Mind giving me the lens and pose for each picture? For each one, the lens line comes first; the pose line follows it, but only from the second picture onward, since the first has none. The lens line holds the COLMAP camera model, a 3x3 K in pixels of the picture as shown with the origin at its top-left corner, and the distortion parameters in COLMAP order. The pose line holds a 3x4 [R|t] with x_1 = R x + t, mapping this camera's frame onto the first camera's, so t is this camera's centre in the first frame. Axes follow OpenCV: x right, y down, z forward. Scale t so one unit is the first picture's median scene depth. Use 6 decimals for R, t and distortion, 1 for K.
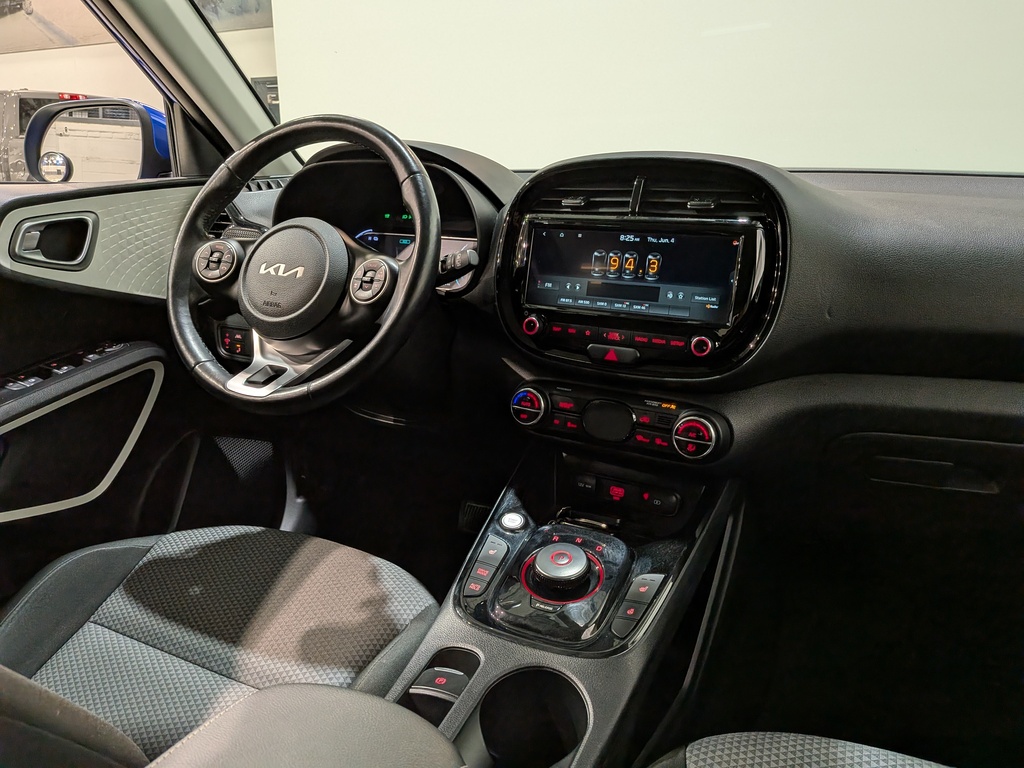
lens RADIAL K [[746.3, 0, 506.5], [0, 746.3, 377.9], [0, 0, 1]] dist [0.049519, -0.094605]
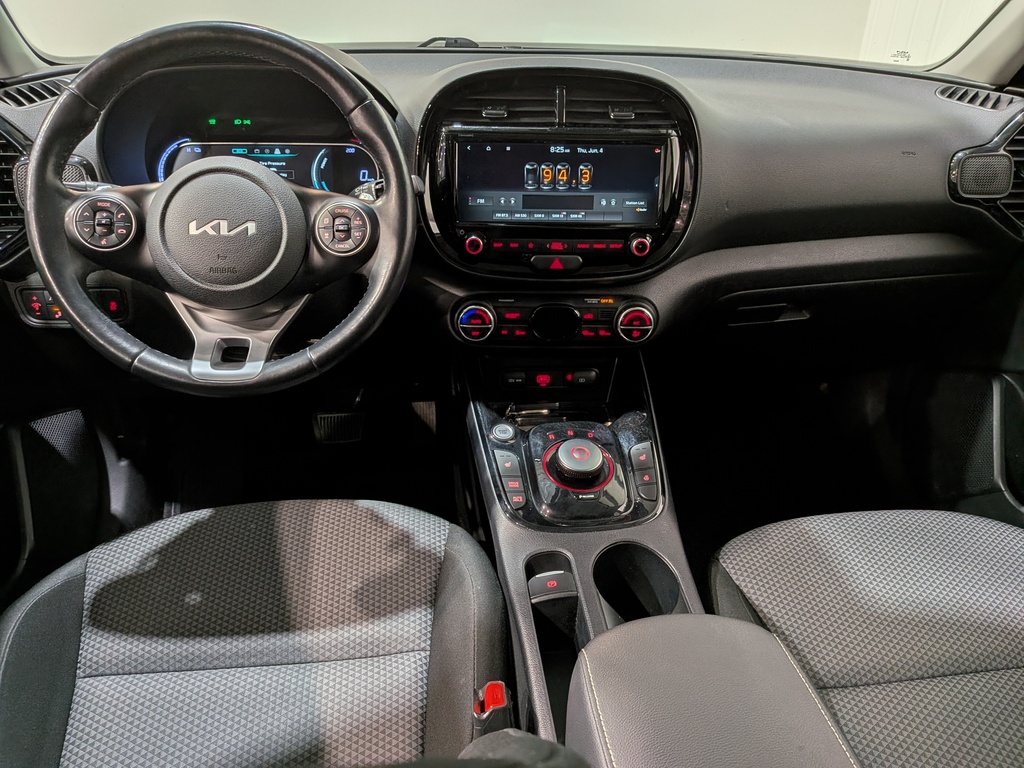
lens RADIAL K [[746.3, 0, 520.9], [0, 746.3, 398.5], [0, 0, 1]] dist [0.049519, -0.094605]
pose [[0.841246, -0.254420, 0.477048, -0.474021], [0.125313, 0.950085, 0.285718, -0.162134], [-0.525929, -0.180579, 0.831138, 0.087756]]
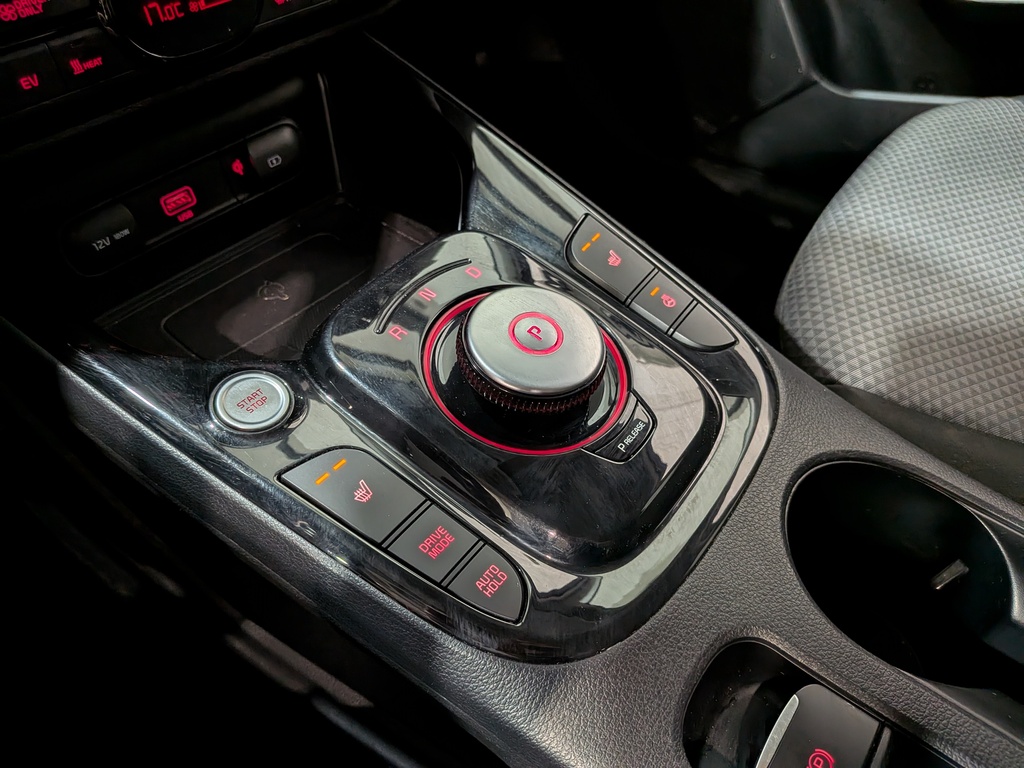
lens RADIAL K [[746.3, 0, 493.8], [0, 746.3, 369.7], [0, 0, 1]] dist [0.049519, -0.094605]
pose [[0.216015, -0.698541, 0.682186, -0.178353], [0.284115, 0.713418, 0.640557, 0.004582], [-0.934139, 0.055449, 0.352575, 0.782498]]
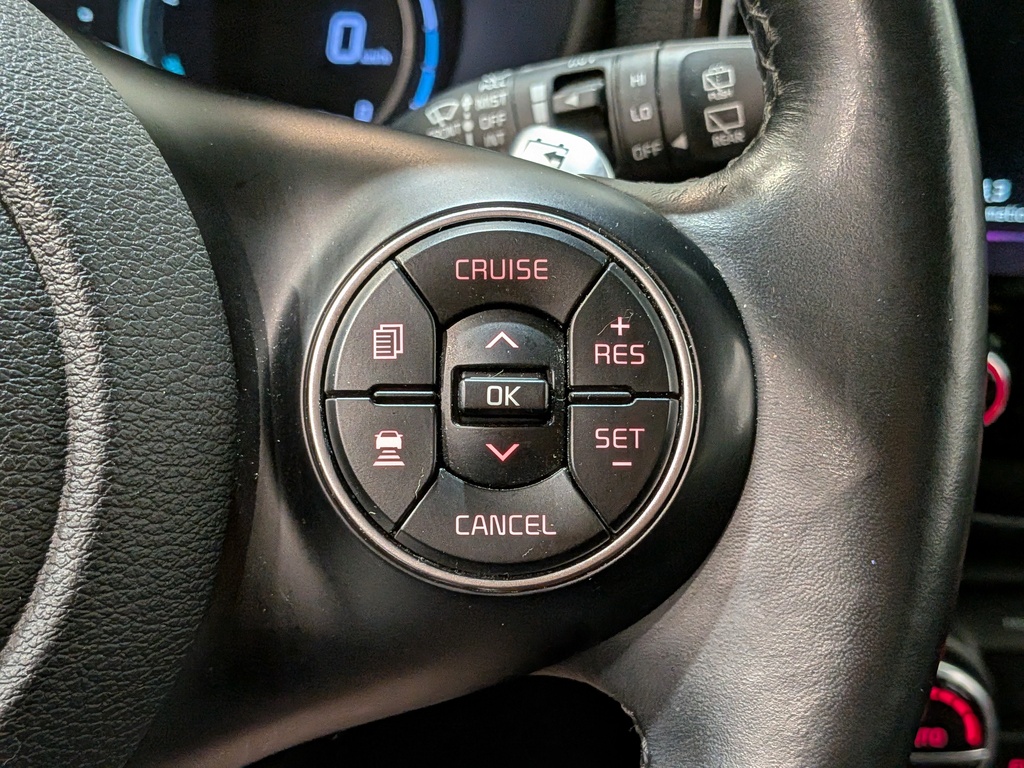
lens RADIAL K [[1474.5, 0, 514.2], [0, 1474.5, 383.9], [0, 0, 1]] dist [0.190439, 0.000000]
pose [[0.810314, -0.213720, 0.545633, -0.307667], [0.107056, 0.969441, 0.220734, -0.181079], [-0.576134, -0.120450, 0.808431, 0.773564]]
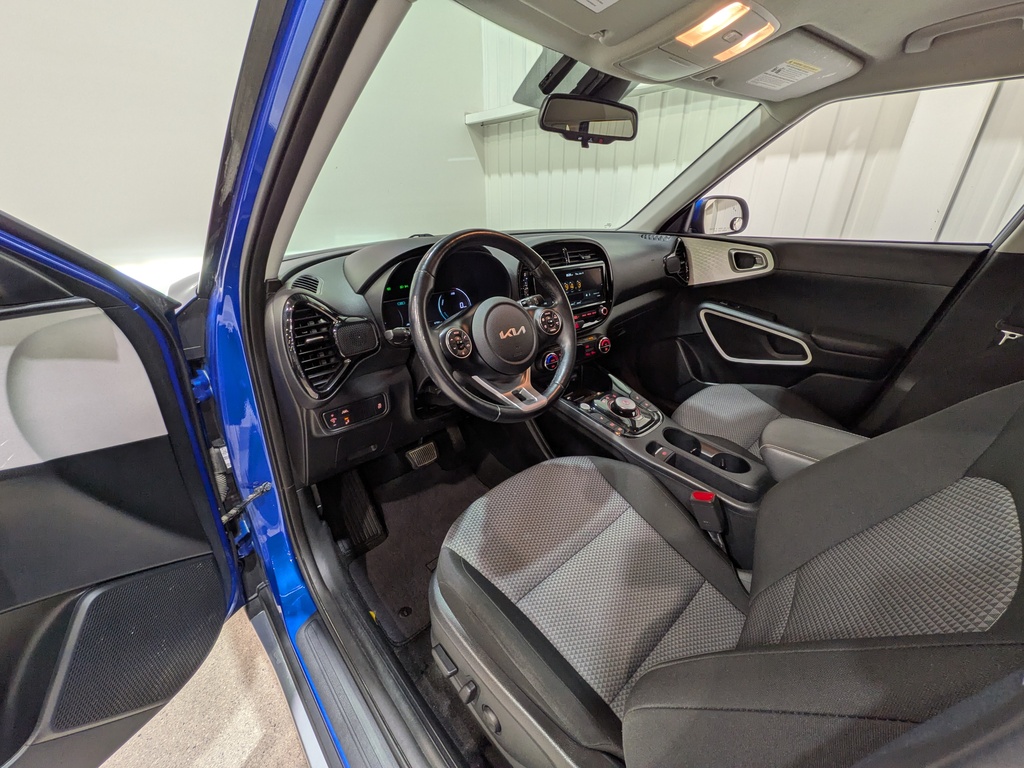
lens RADIAL K [[405.5, 0, 515.8], [0, 405.5, 381.3], [0, 0, 1]] dist [-0.004143, -0.000046]
pose [[0.371611, -0.390656, 0.842195, -1.079003], [0.257620, 0.914924, 0.310719, -0.318088], [-0.891929, 0.101500, 0.440636, 0.628581]]
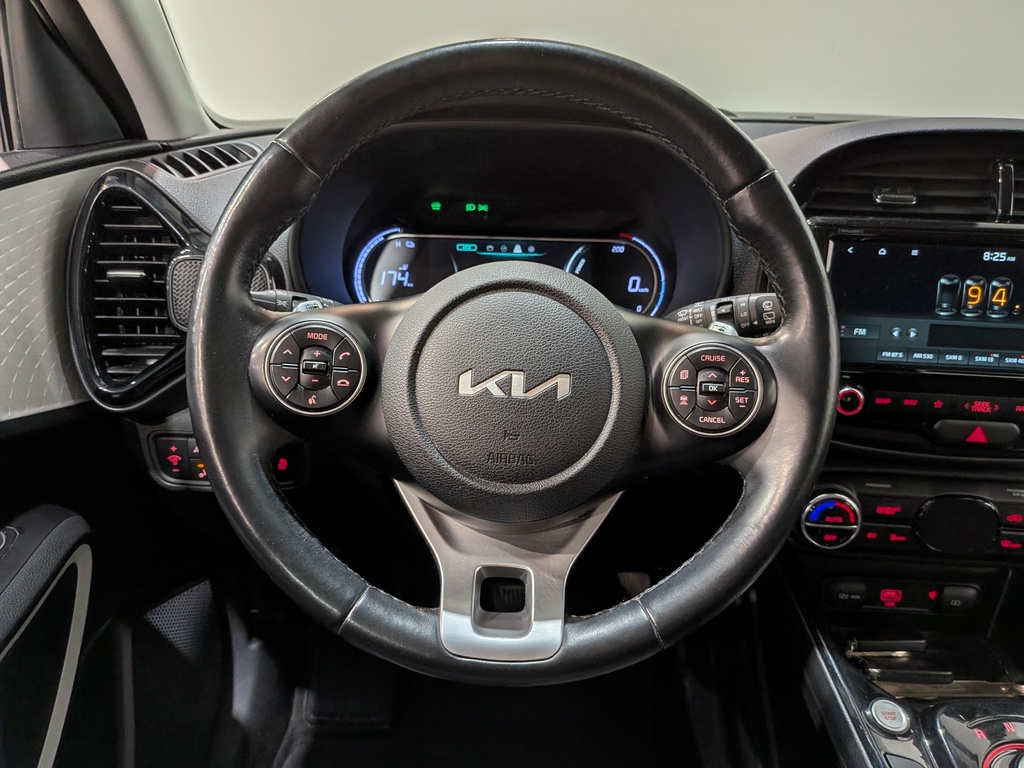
lens RADIAL K [[746.3, 0, 512.1], [0, 746.3, 393.0], [0, 0, 1]] dist [0.049519, -0.094605]
pose [[0.903903, -0.156767, 0.397974, -0.496827], [0.101730, 0.982510, 0.155967, -0.214672], [-0.415463, -0.100493, 0.904042, 0.574273]]
